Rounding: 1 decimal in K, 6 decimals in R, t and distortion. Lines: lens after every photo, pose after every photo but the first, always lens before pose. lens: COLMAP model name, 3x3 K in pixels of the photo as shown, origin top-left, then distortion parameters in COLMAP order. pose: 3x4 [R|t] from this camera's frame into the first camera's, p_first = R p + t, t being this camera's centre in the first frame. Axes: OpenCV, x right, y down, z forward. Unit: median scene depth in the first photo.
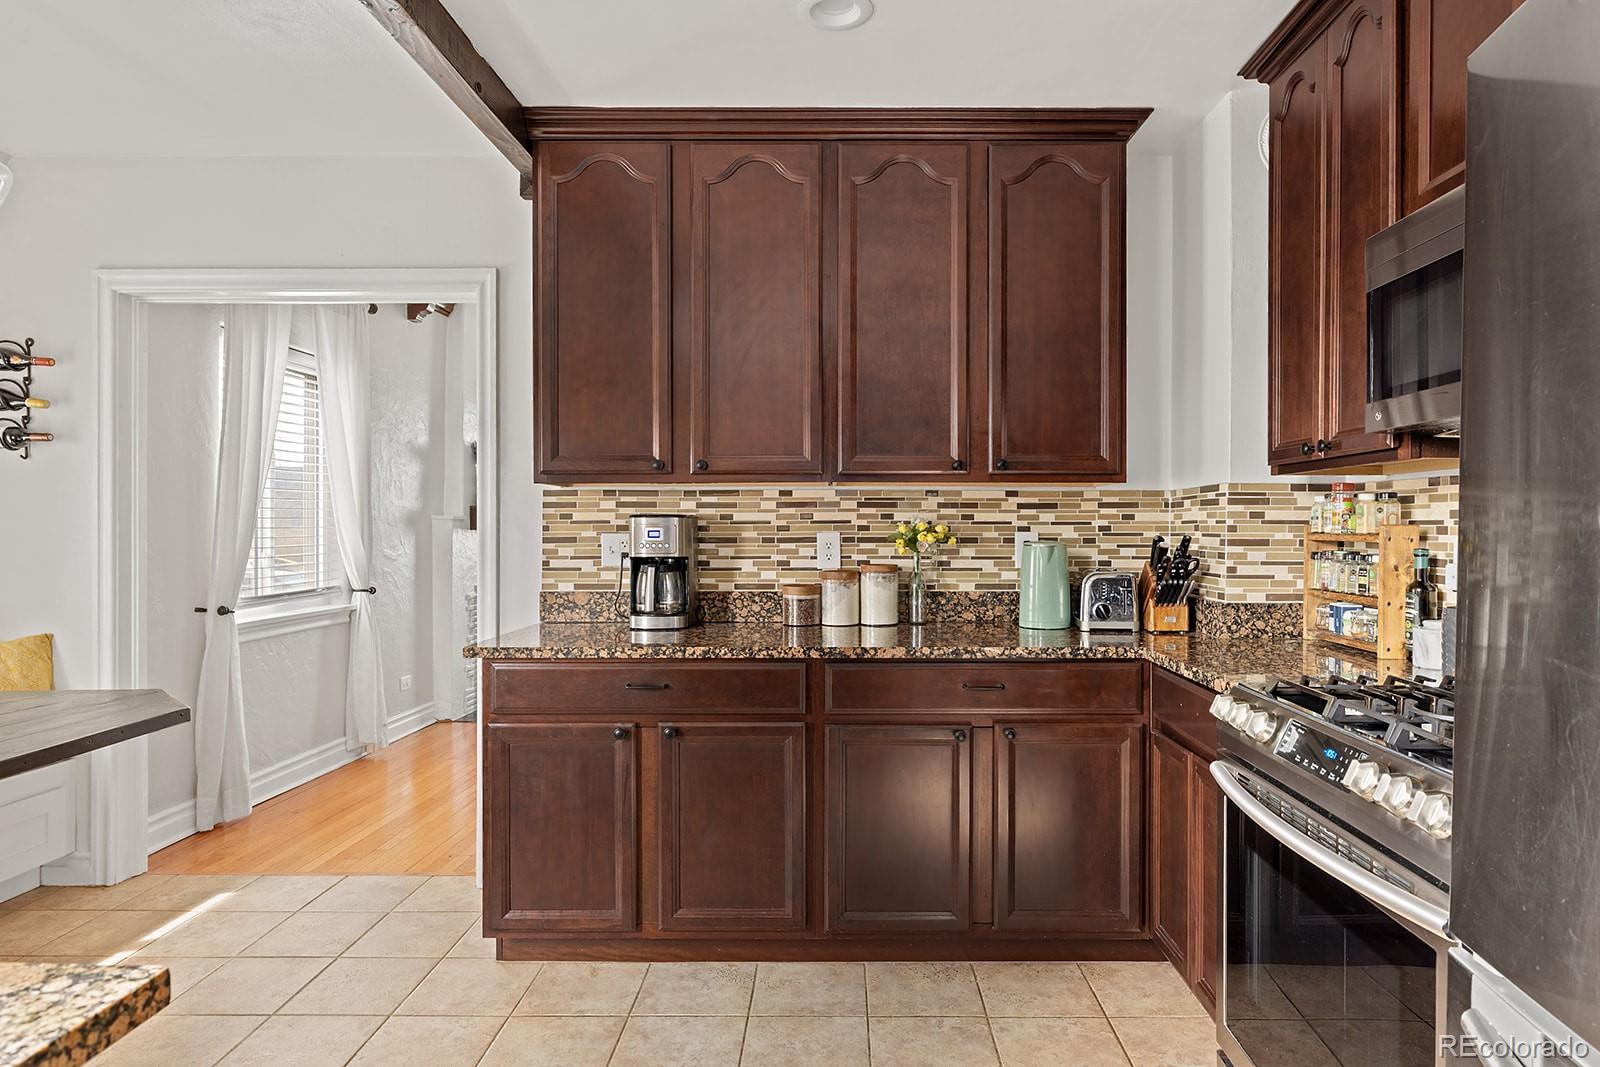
lens RADIAL K [[896.7, 0, 800.0], [0, 896.7, 533.5], [0, 0, 1]] dist [0.001394, -0.000331]
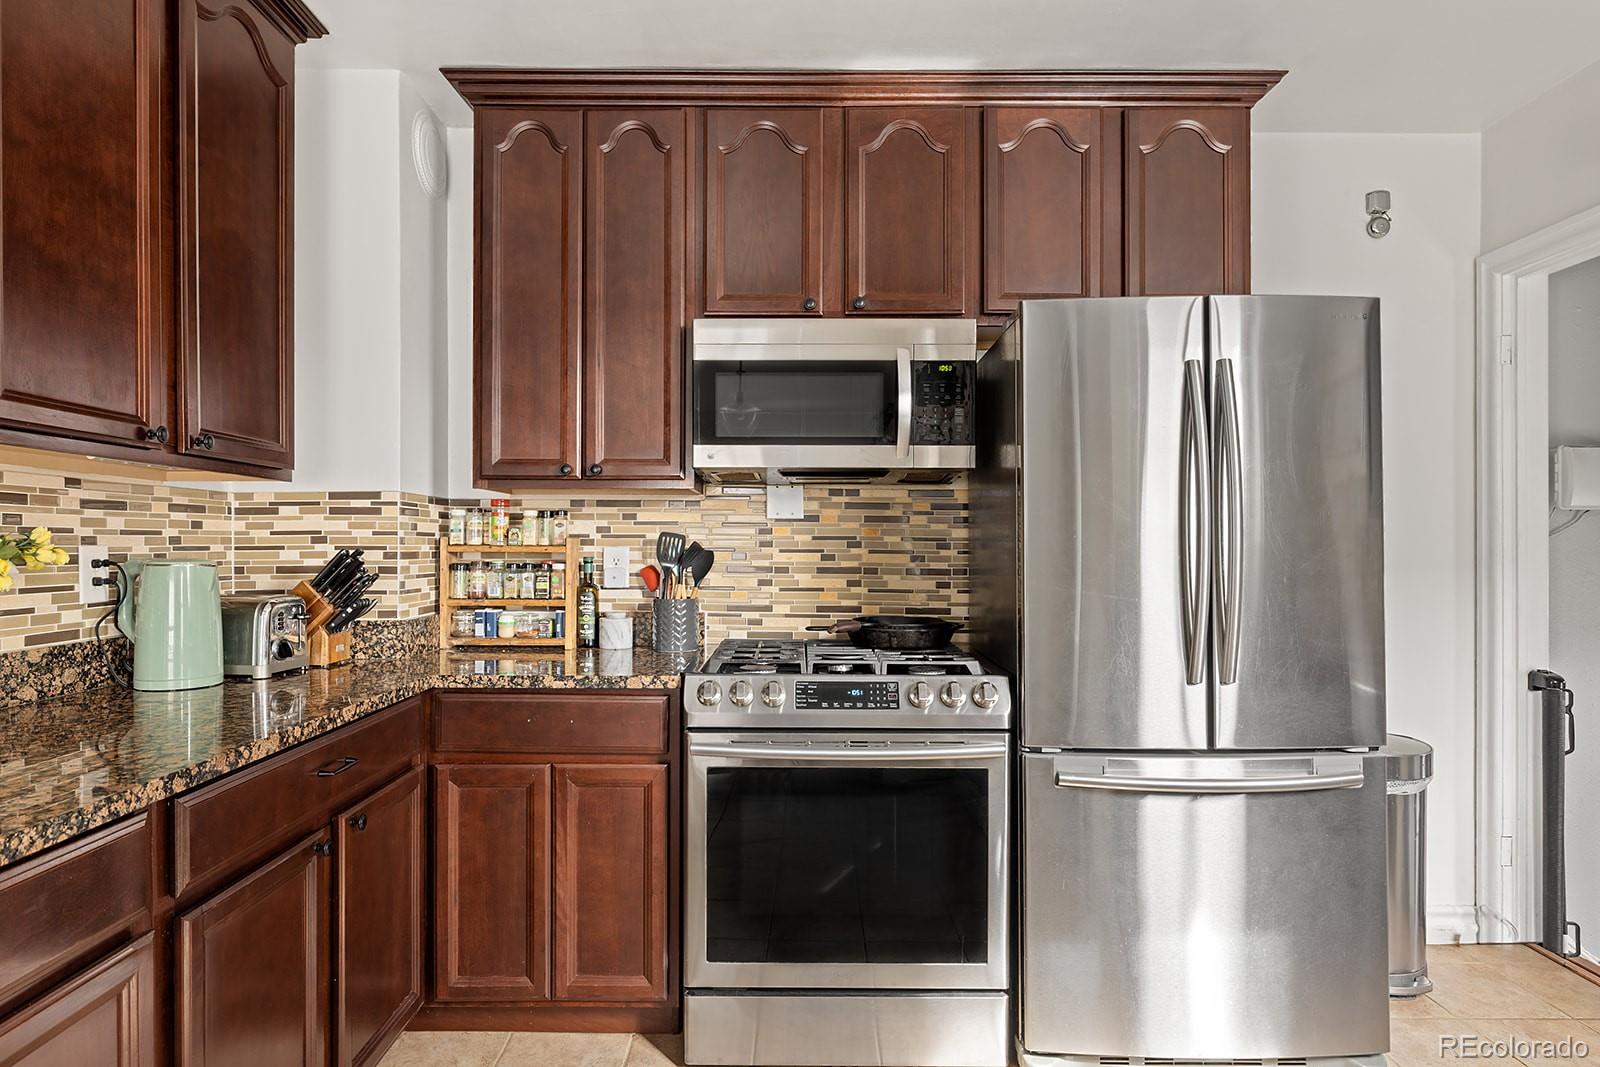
lens RADIAL K [[911.7, 0, 802.5], [0, 911.7, 548.6], [0, 0, 1]] dist [0.001796, 0.000583]
pose [[-0.054538, -0.005724, 0.998495, -0.417257], [0.006030, 0.999963, 0.006062, -0.000285], [-0.998493, 0.006352, -0.054502, 0.541973]]
